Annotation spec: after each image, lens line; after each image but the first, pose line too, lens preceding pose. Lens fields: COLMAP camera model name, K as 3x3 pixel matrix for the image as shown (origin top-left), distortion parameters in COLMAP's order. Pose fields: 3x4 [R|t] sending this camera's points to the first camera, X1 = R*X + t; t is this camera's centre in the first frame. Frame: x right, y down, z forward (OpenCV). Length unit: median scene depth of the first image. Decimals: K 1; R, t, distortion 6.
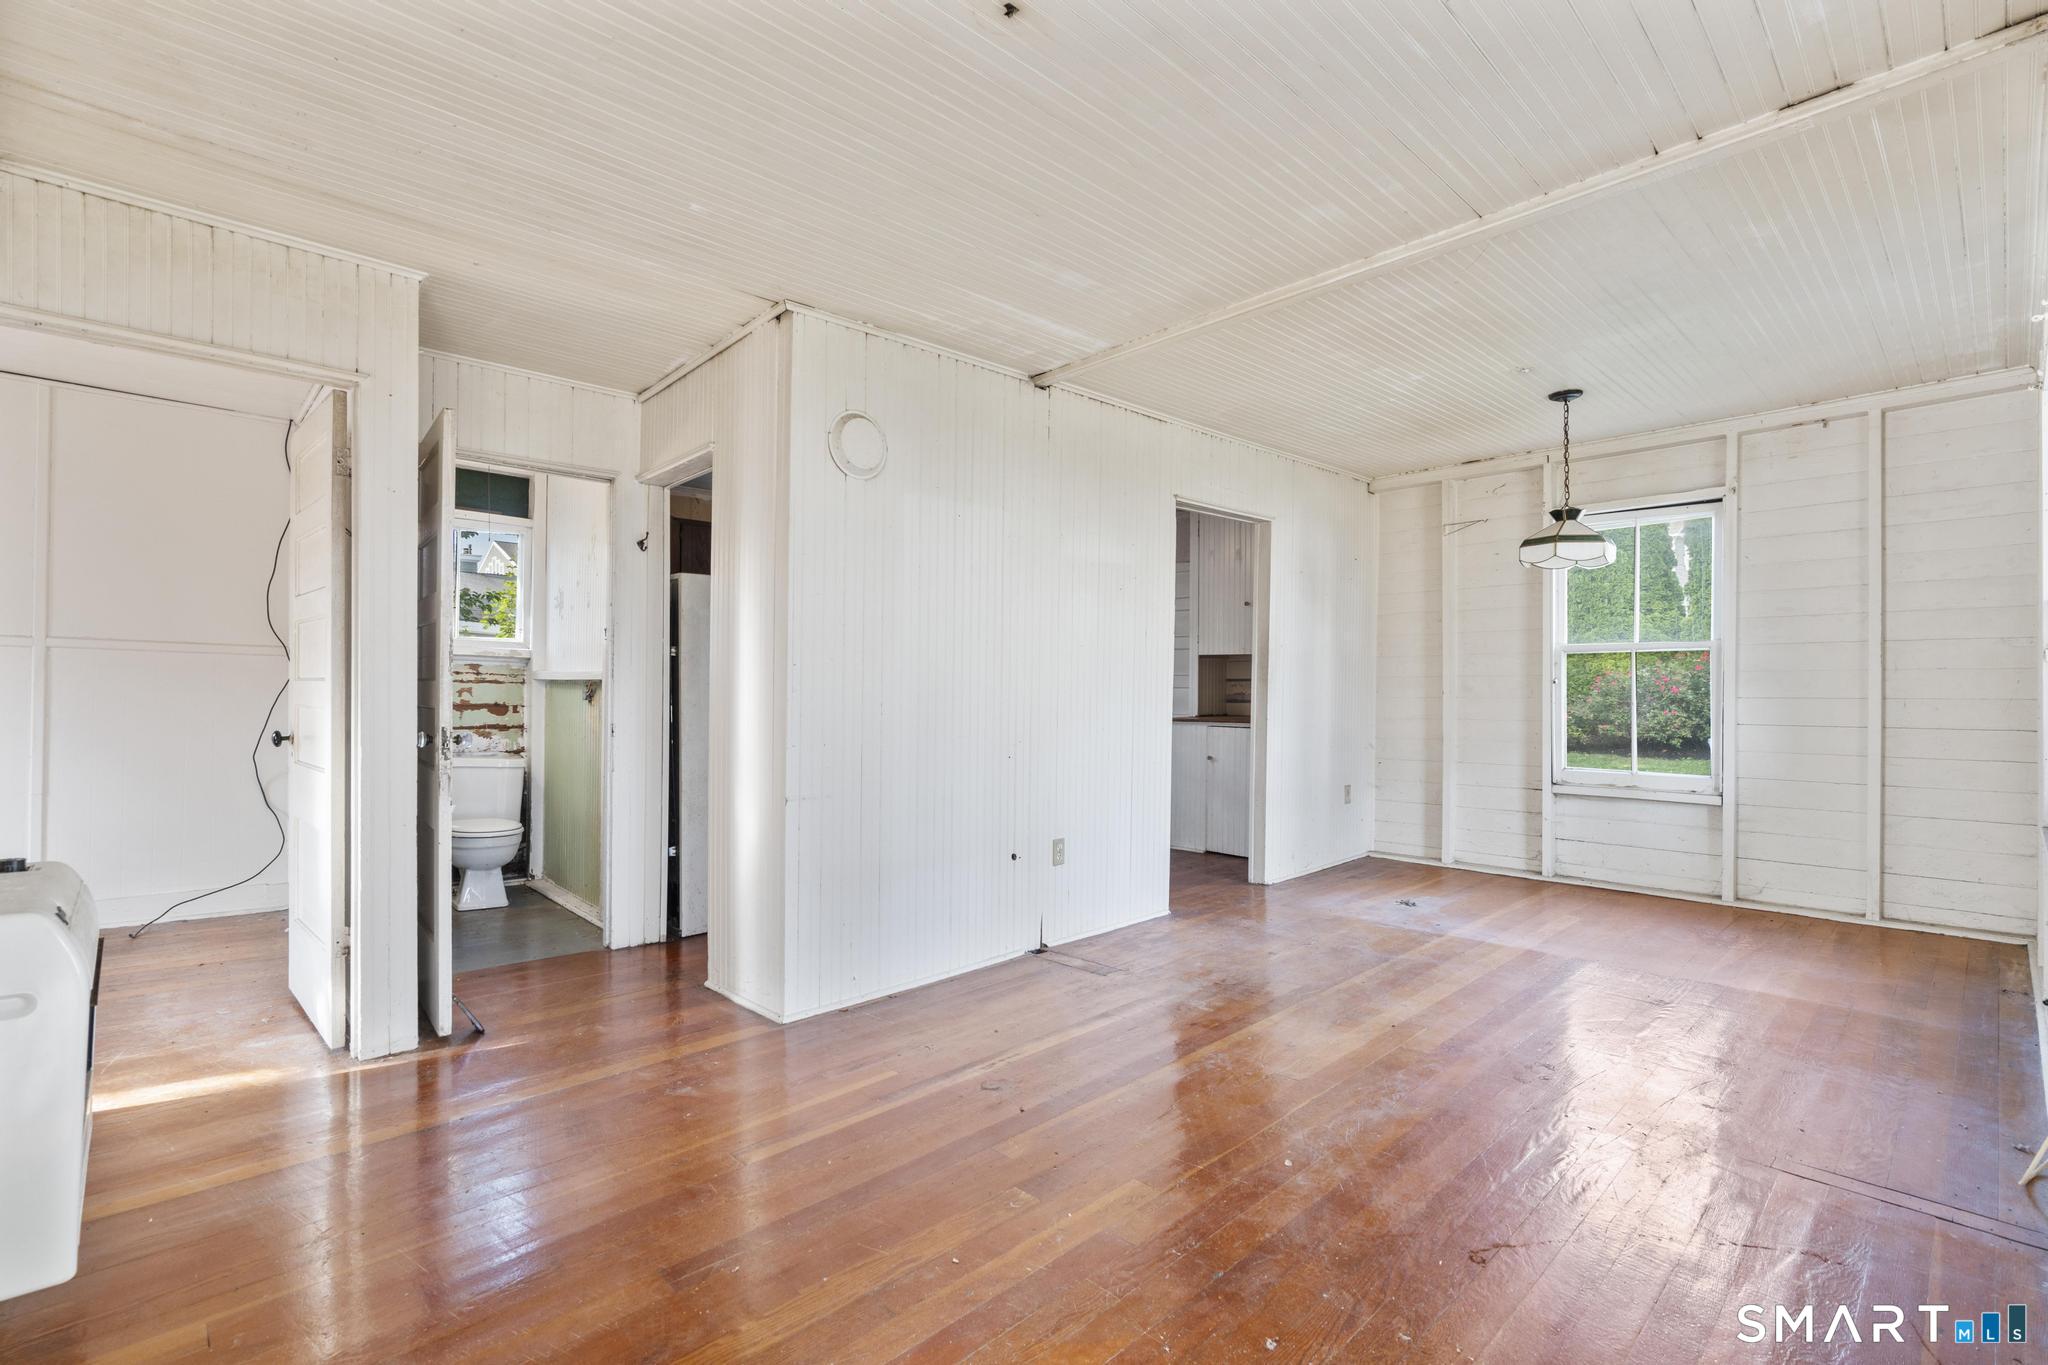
lens RADIAL K [[938.0, 0, 1040.5], [0, 938.0, 679.3], [0, 0, 1]] dist [0.000111, 0.004775]
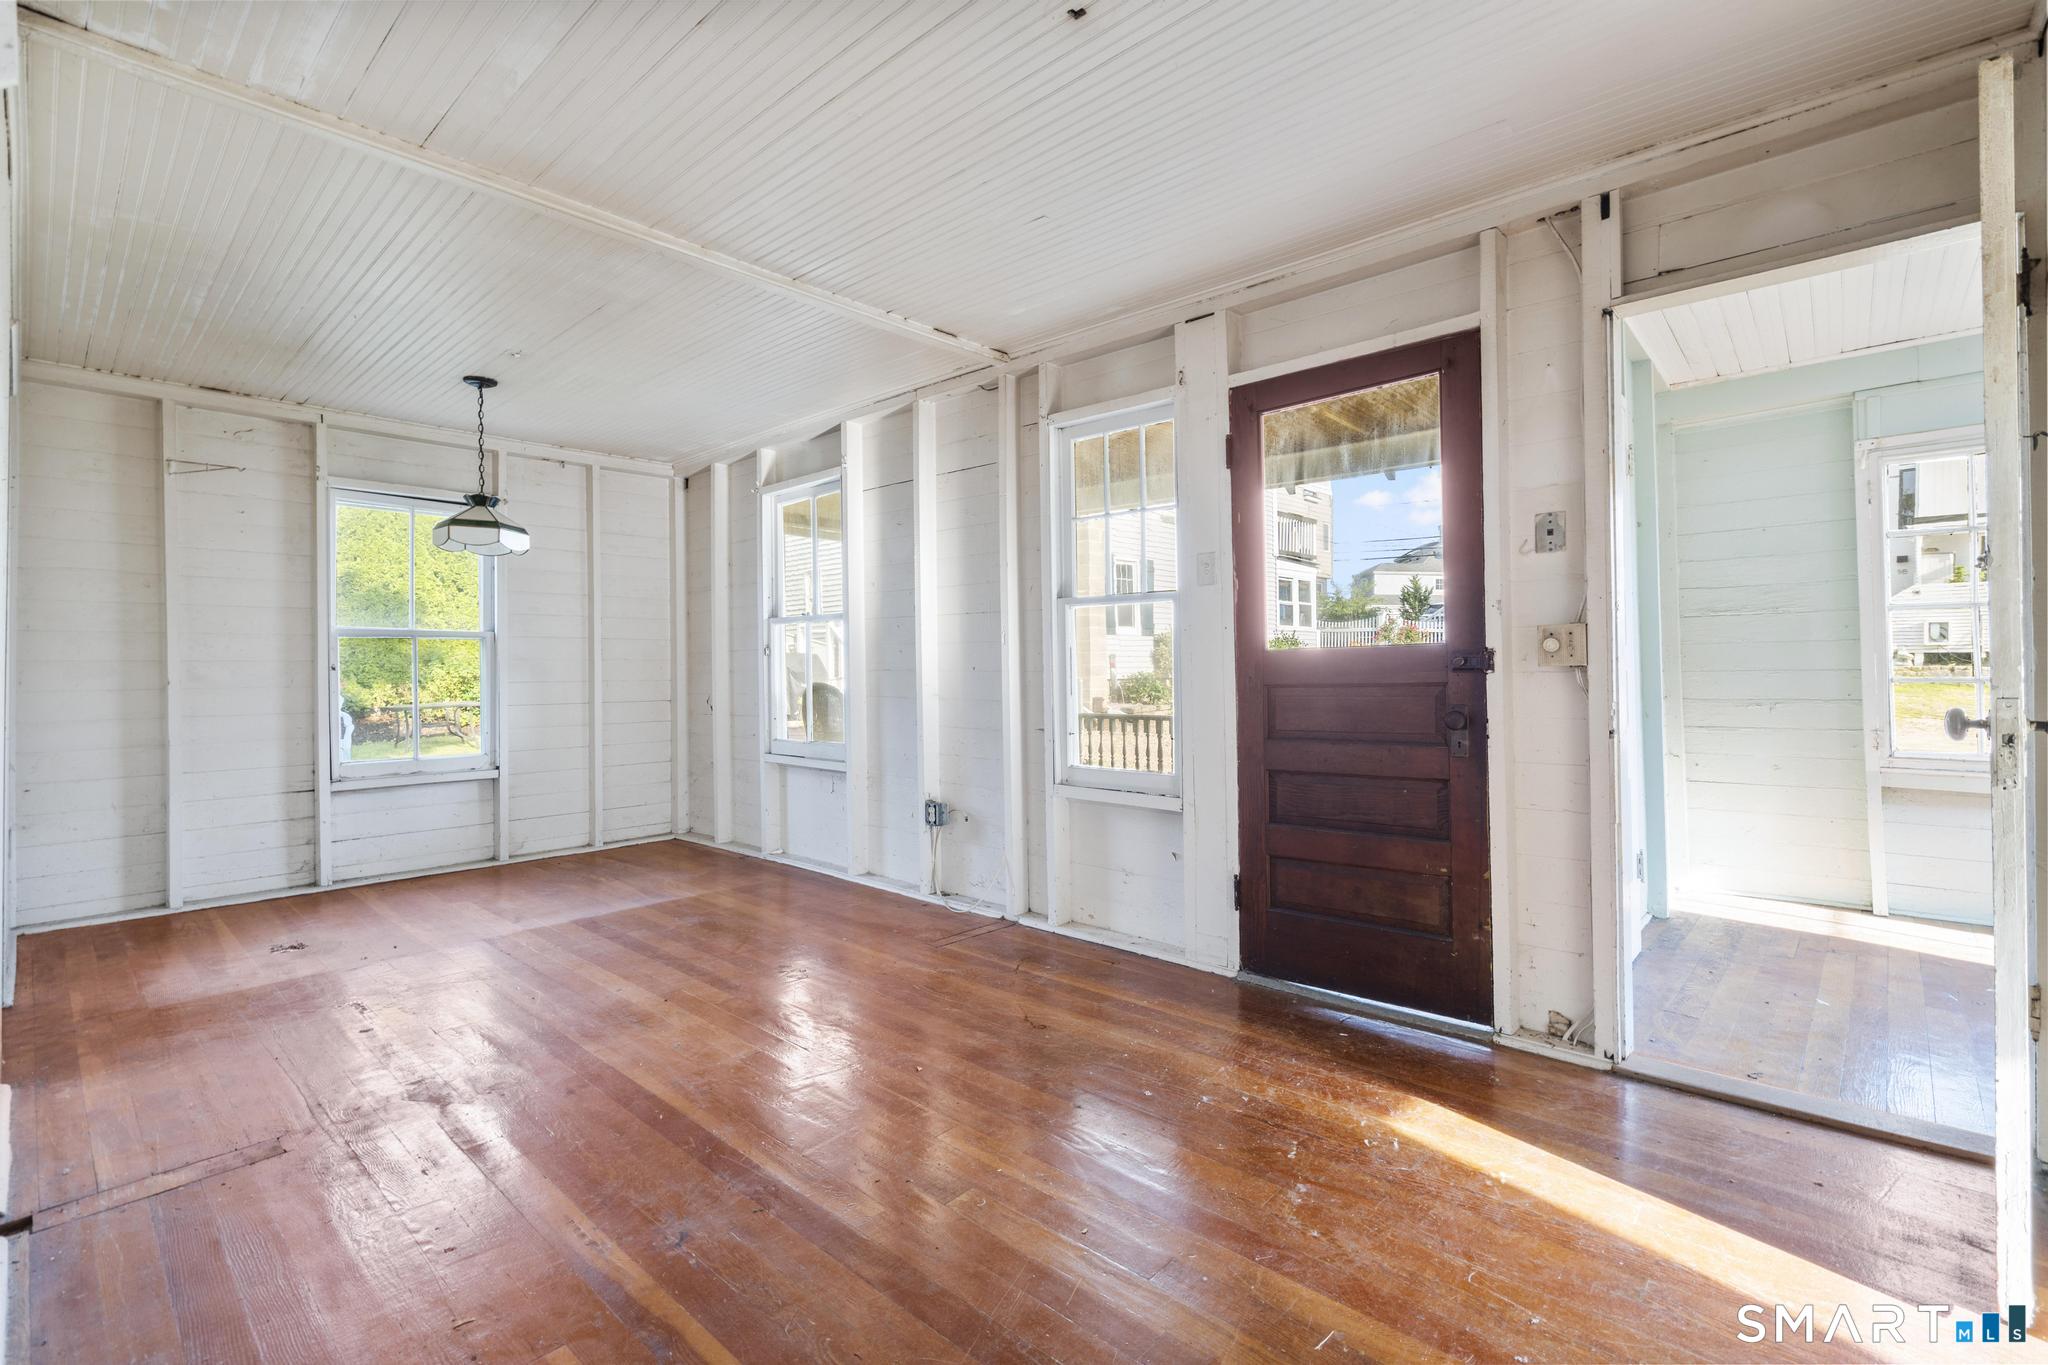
lens RADIAL K [[938.0, 0, 1003.0], [0, 938.0, 682.7], [0, 0, 1]] dist [0.000111, 0.004775]
pose [[-0.040195, -0.010623, 0.999135, -0.471875], [0.001551, 0.999942, 0.010694, 0.009759], [-0.999191, 0.001979, -0.040176, 0.482990]]
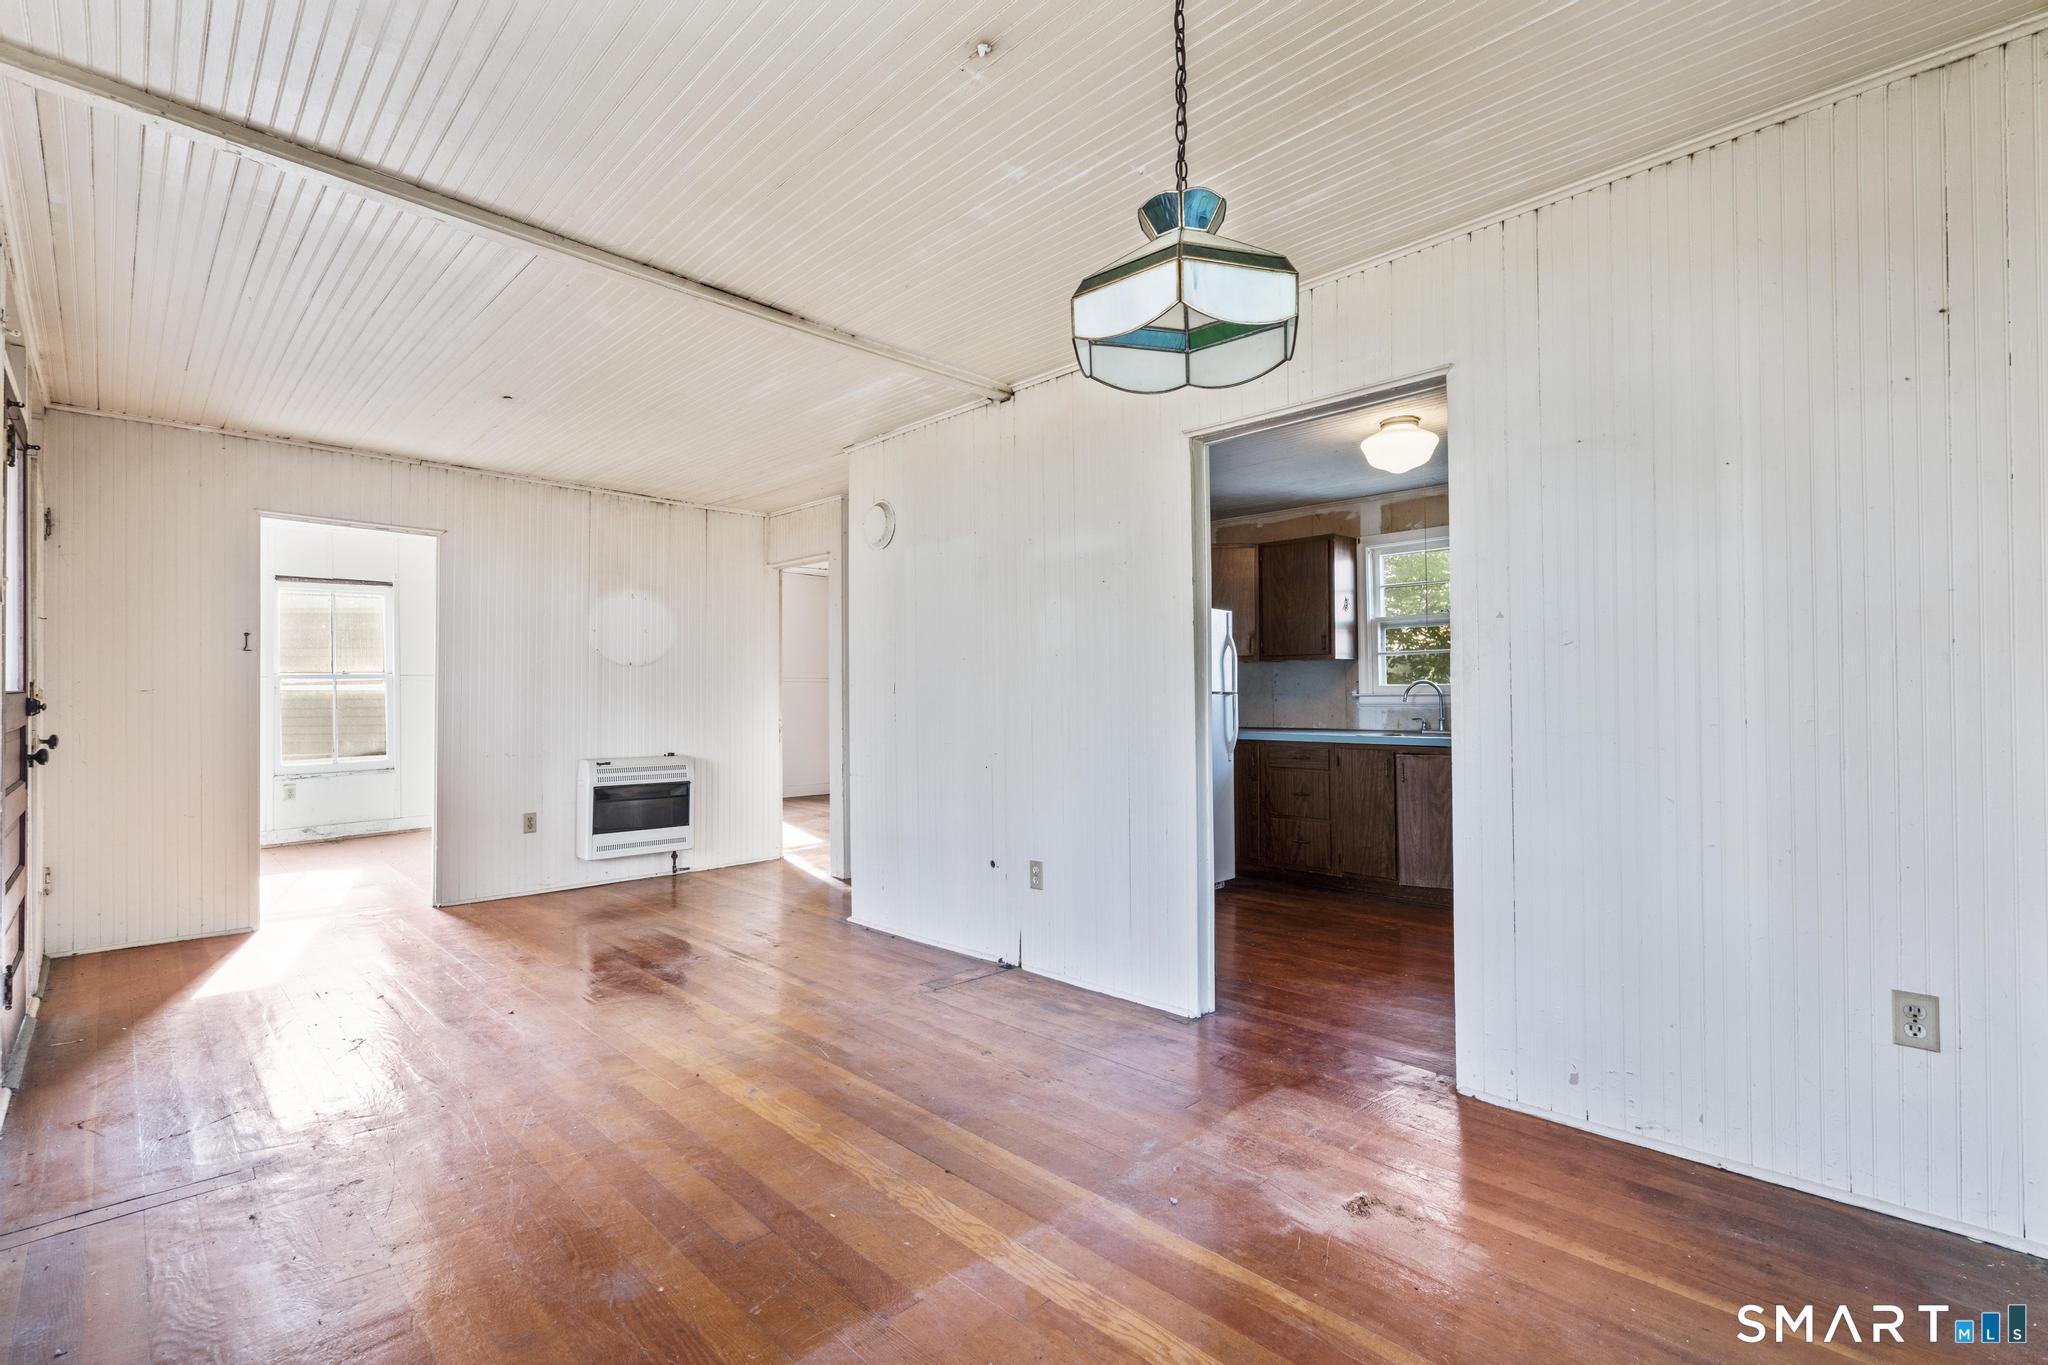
lens RADIAL K [[938.0, 0, 1014.6], [0, 938.0, 684.0], [0, 0, 1]] dist [0.000111, 0.004775]
pose [[-0.010482, -0.013343, -0.999856, 0.911922], [0.012216, 0.999835, -0.013471, 0.003477], [0.999870, -0.012356, -0.010317, 0.933888]]
